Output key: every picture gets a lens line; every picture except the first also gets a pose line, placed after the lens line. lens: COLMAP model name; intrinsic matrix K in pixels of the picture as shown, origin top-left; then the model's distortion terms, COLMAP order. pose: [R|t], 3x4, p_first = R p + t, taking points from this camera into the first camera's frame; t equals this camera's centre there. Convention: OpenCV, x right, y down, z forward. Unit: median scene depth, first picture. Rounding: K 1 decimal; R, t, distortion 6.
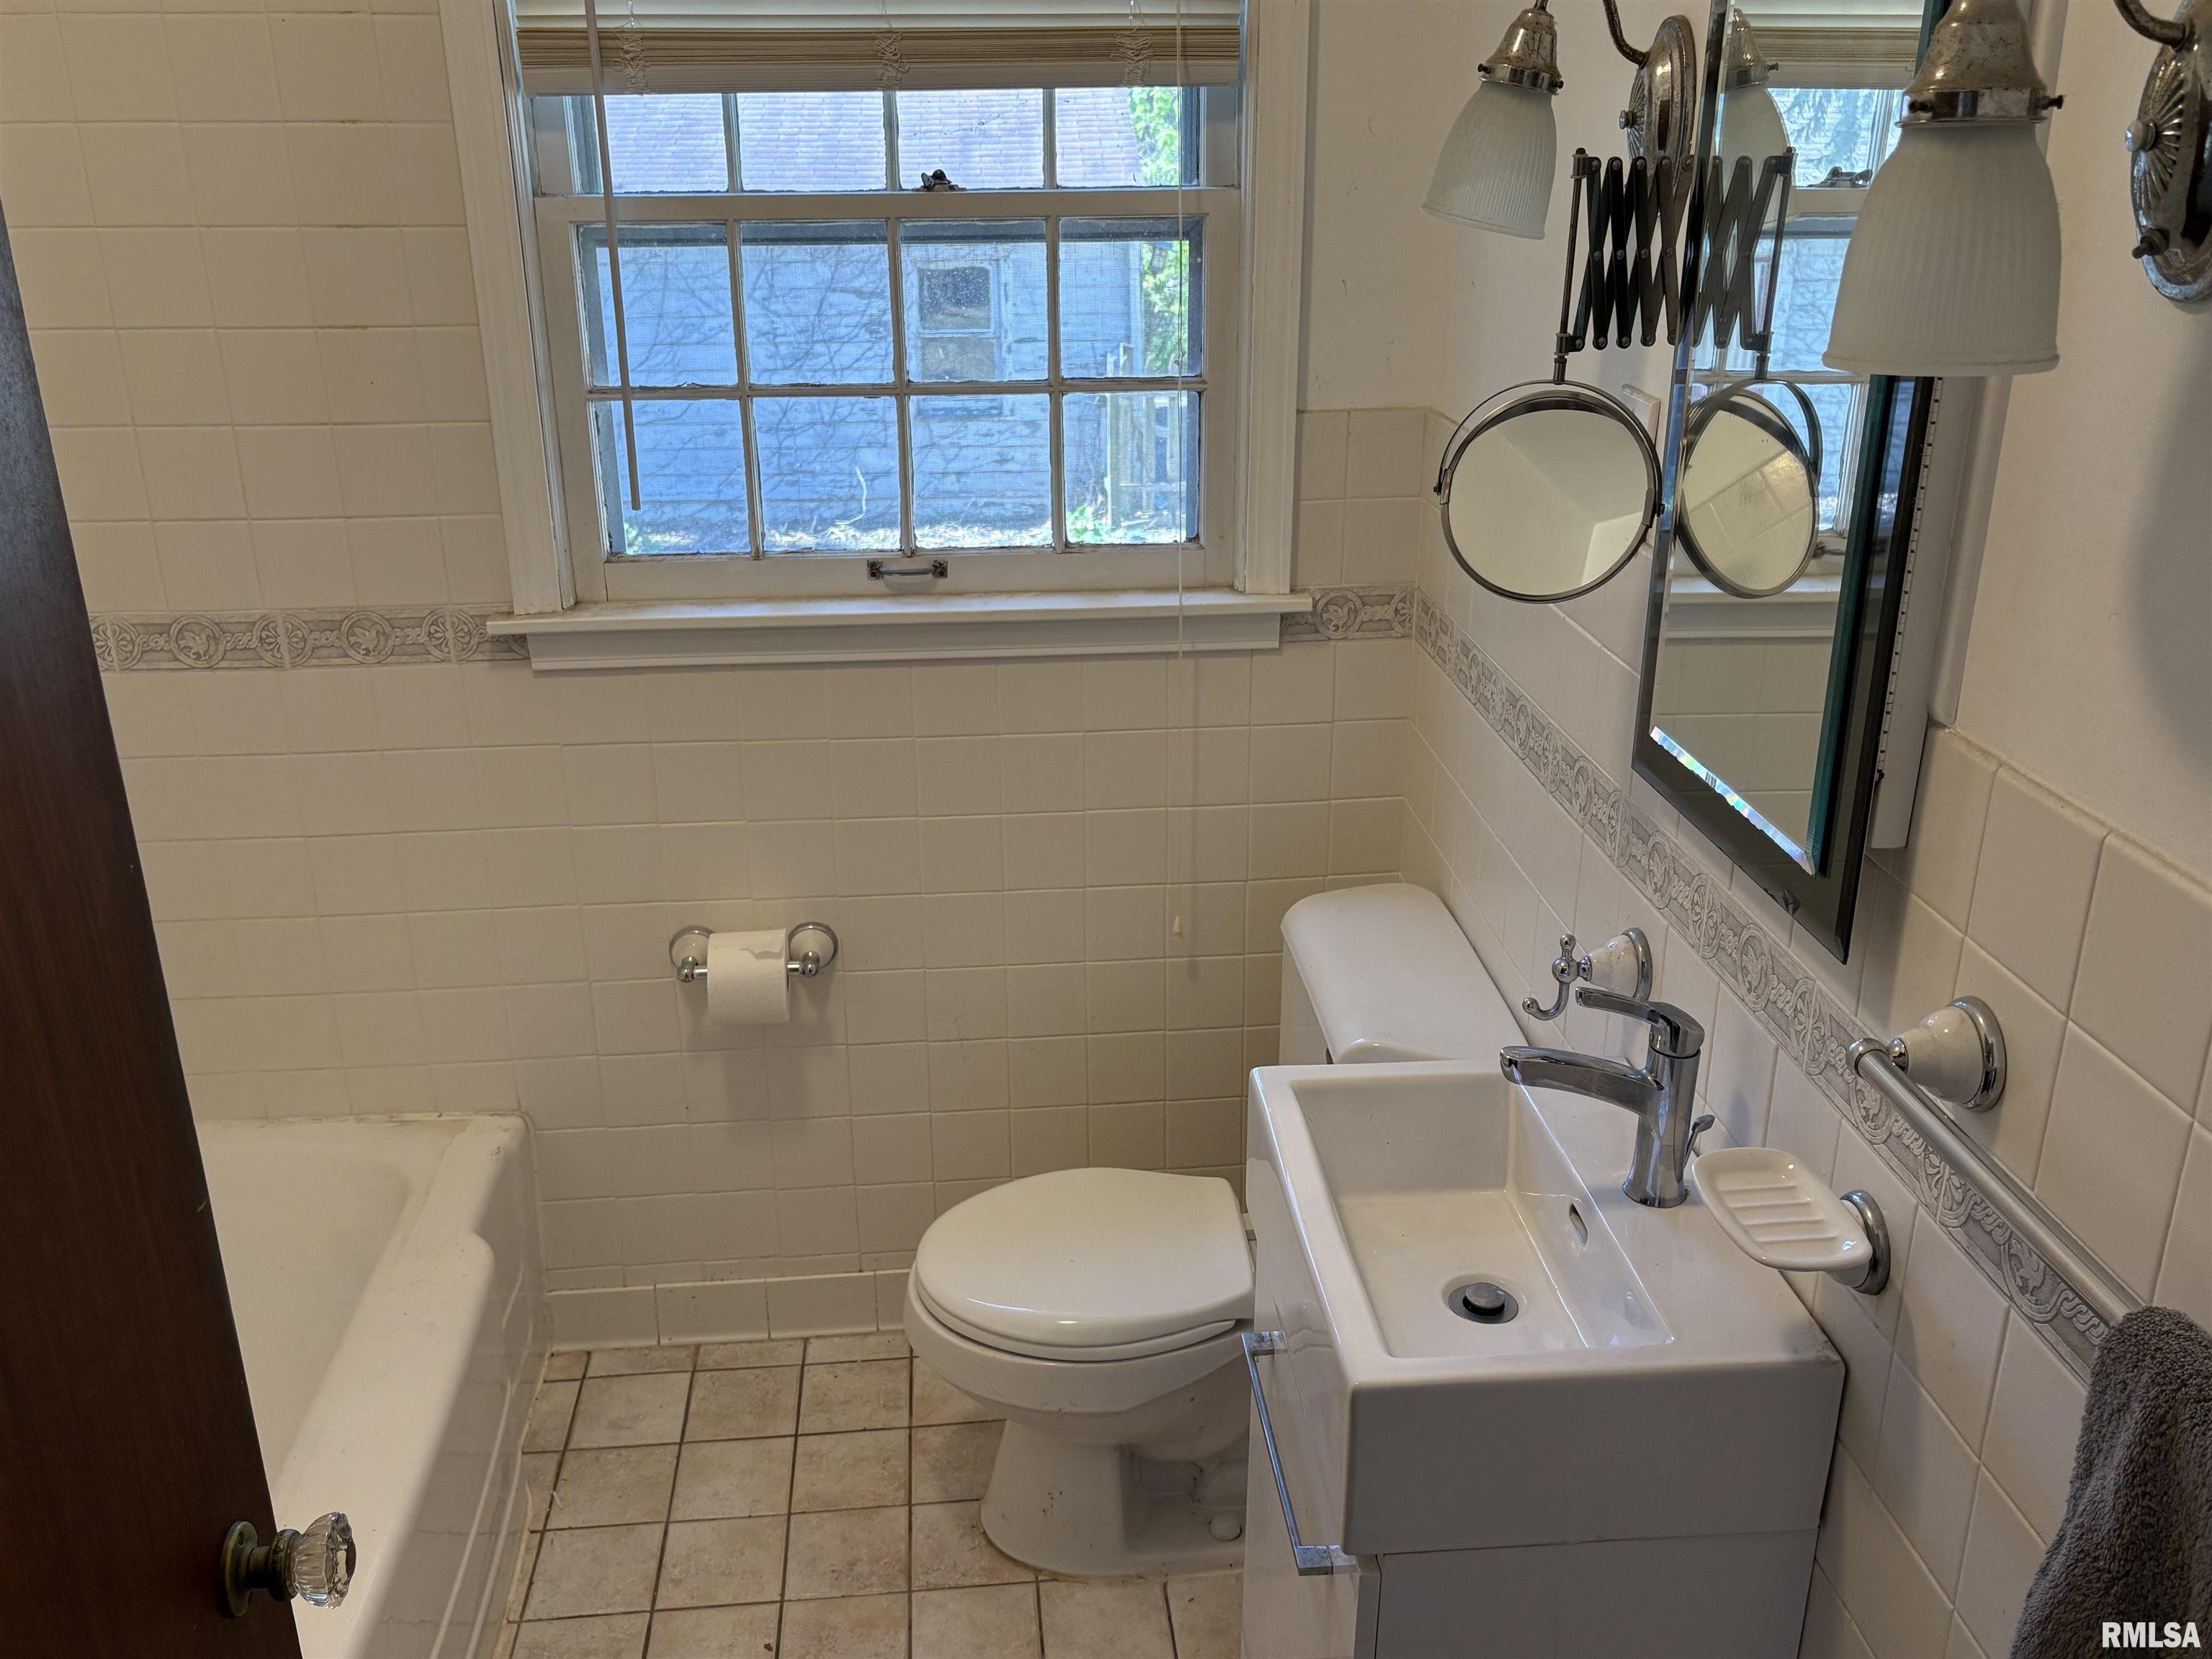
lens RADIAL K [[1903.2, 0, 1102.6], [0, 1903.2, 828.2], [0, 0, 1]] dist [0.018129, 0.026245]
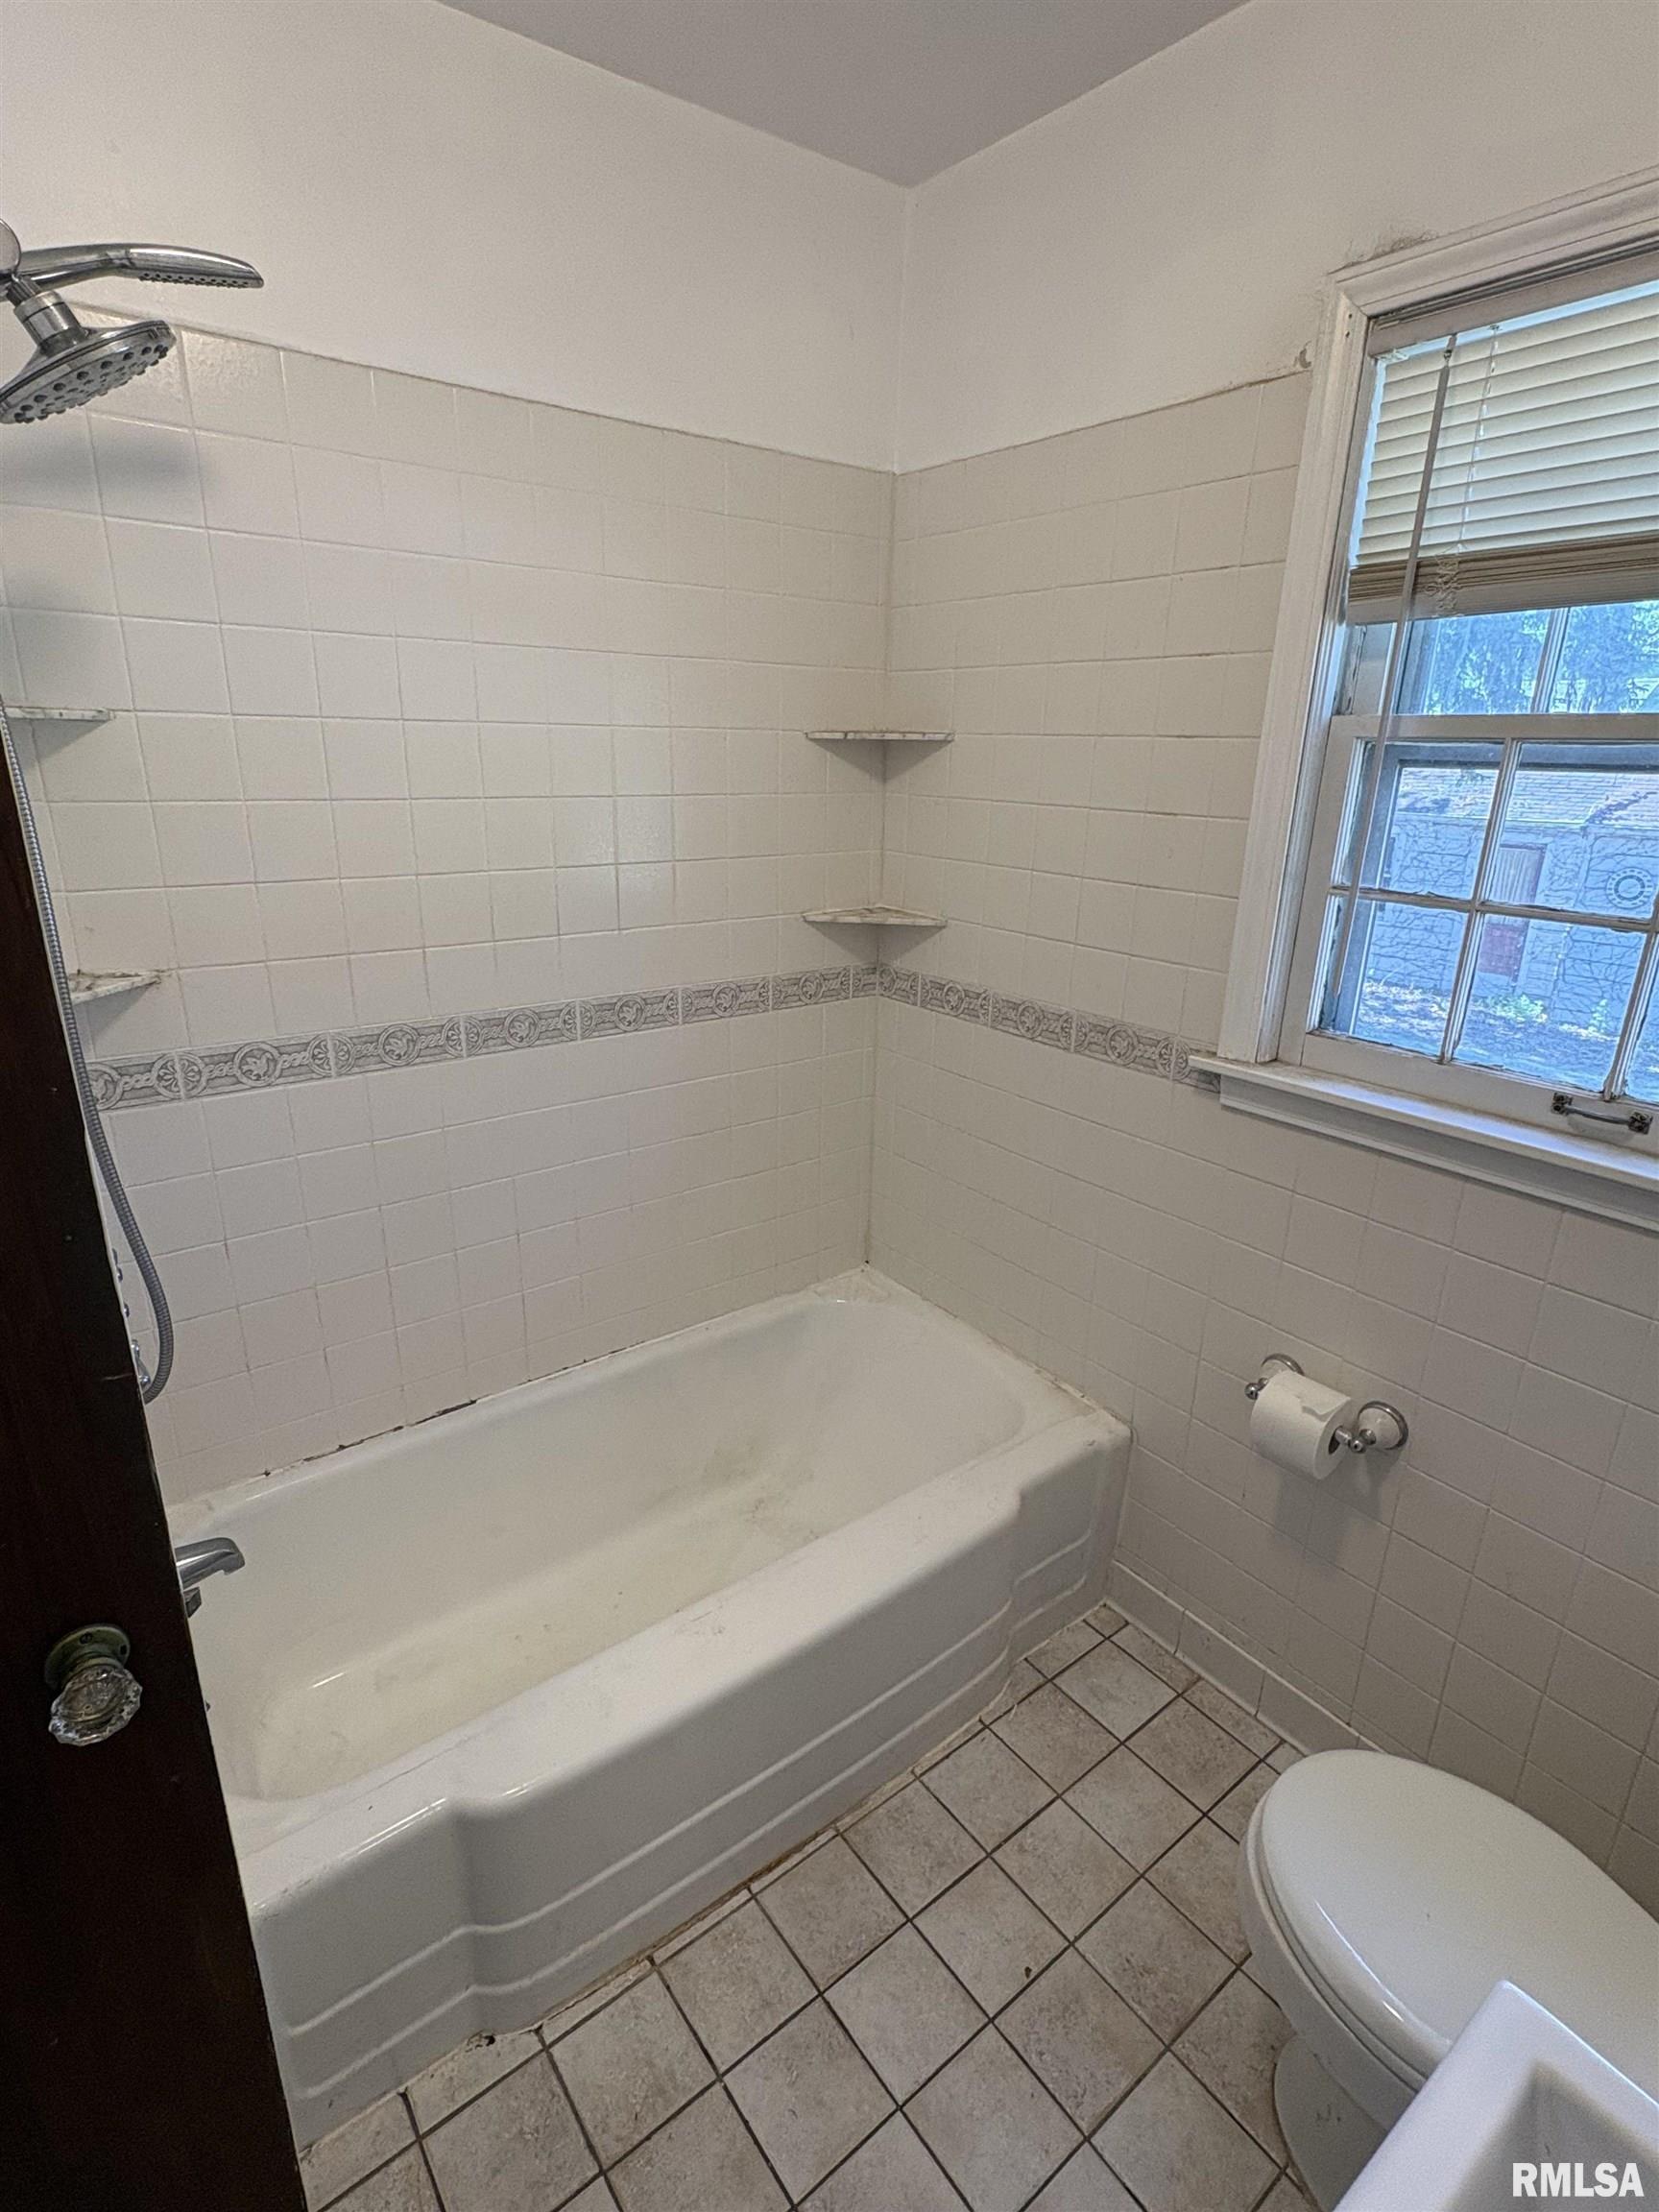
lens RADIAL K [[1074.8, 0, 827.4], [0, 1074.8, 1098.2], [0, 0, 1]] dist [-0.002979, 0.000601]
pose [[0.536970, 0.276387, -0.797040, 0.111989], [-0.319271, 0.941111, 0.111251, -0.080902], [0.780851, 0.194733, 0.593591, 0.390217]]
